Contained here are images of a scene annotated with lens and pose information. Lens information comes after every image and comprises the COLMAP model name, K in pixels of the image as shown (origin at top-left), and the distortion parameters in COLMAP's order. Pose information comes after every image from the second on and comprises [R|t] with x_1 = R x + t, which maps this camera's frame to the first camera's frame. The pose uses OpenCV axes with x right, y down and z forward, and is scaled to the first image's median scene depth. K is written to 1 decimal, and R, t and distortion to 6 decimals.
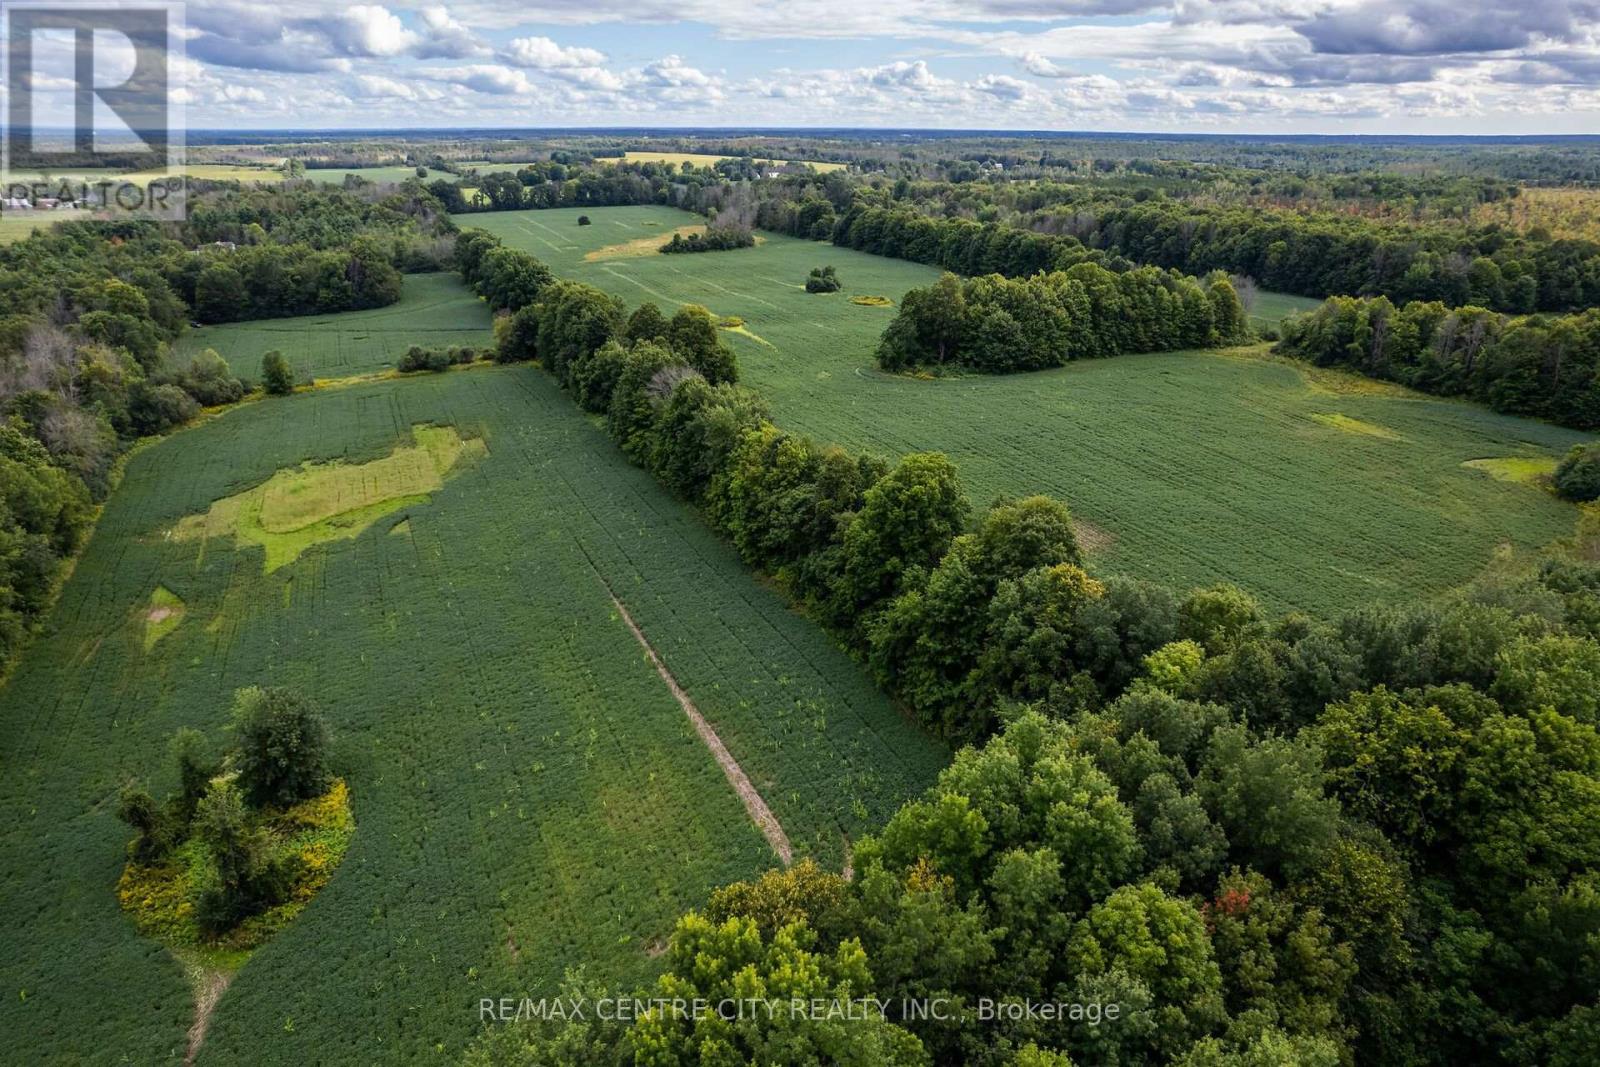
lens RADIAL K [[1011.8, 0, 799.5], [0, 1011.8, 553.5], [0, 0, 1]] dist [-0.087225, 0.074489]
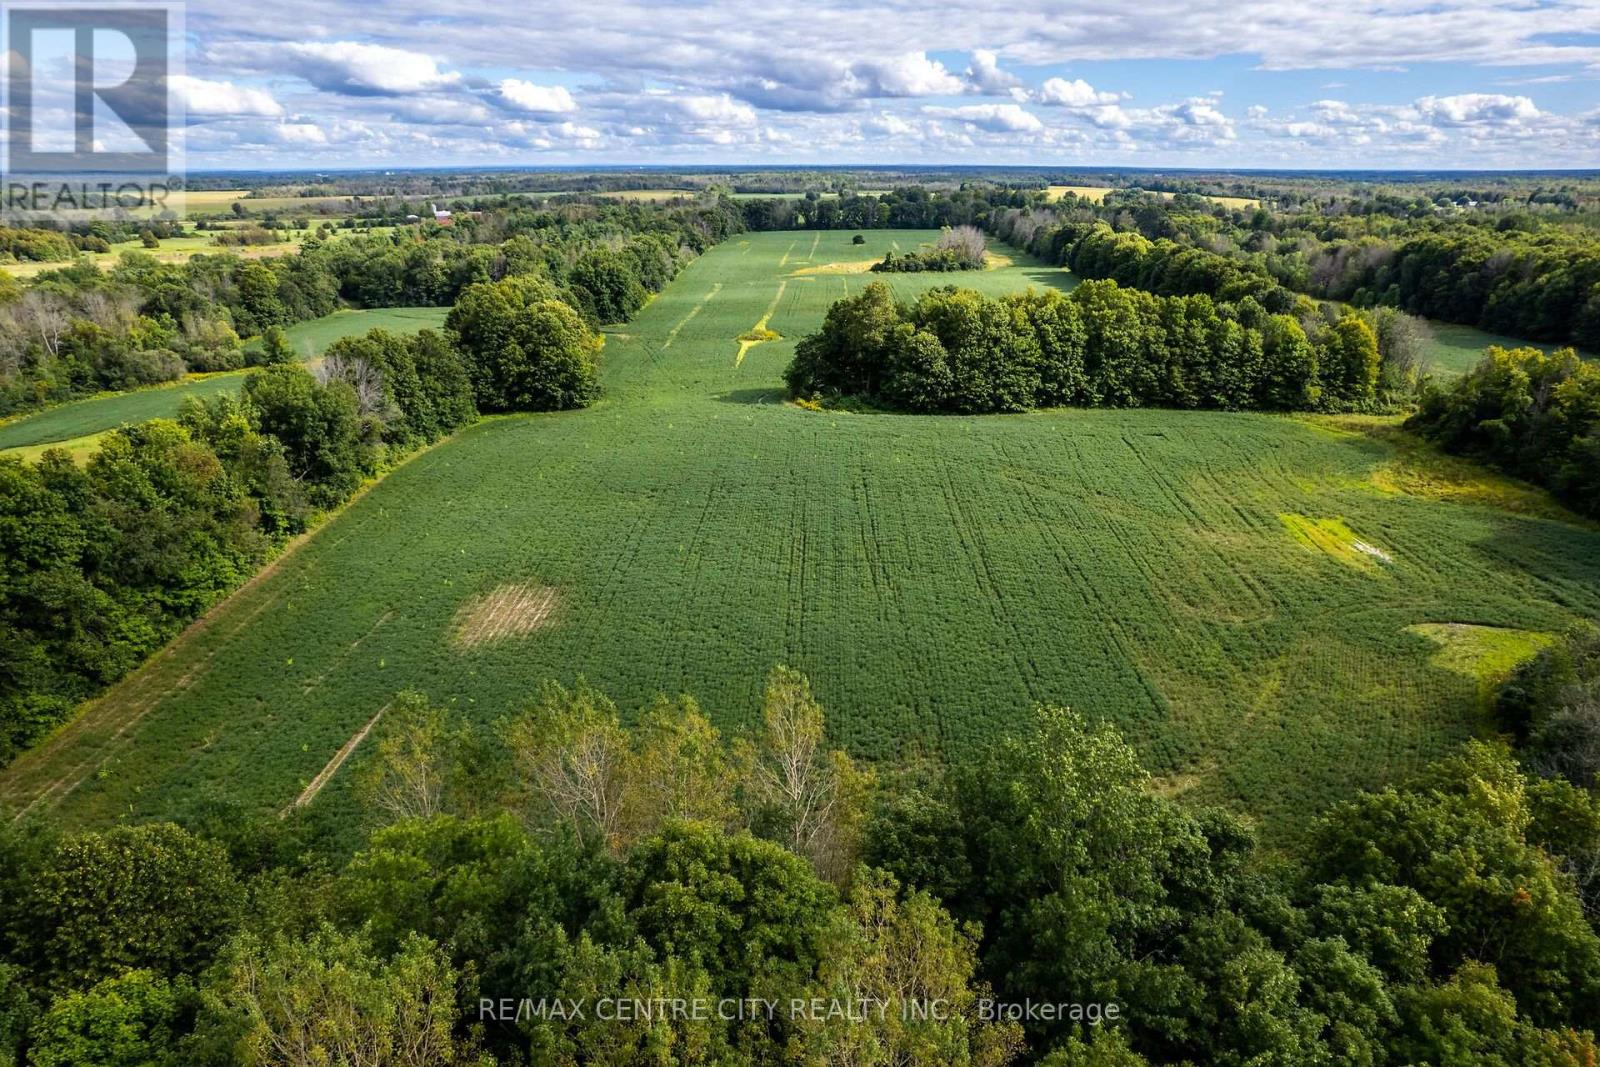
lens RADIAL K [[1011.8, 0, 799.5], [0, 1011.8, 553.5], [0, 0, 1]] dist [-0.087225, 0.074489]
pose [[0.900517, 0.152199, -0.407314, 0.406121], [-0.165983, 0.986127, 0.001513, -0.052067], [0.401894, 0.066245, 0.913287, 0.235383]]
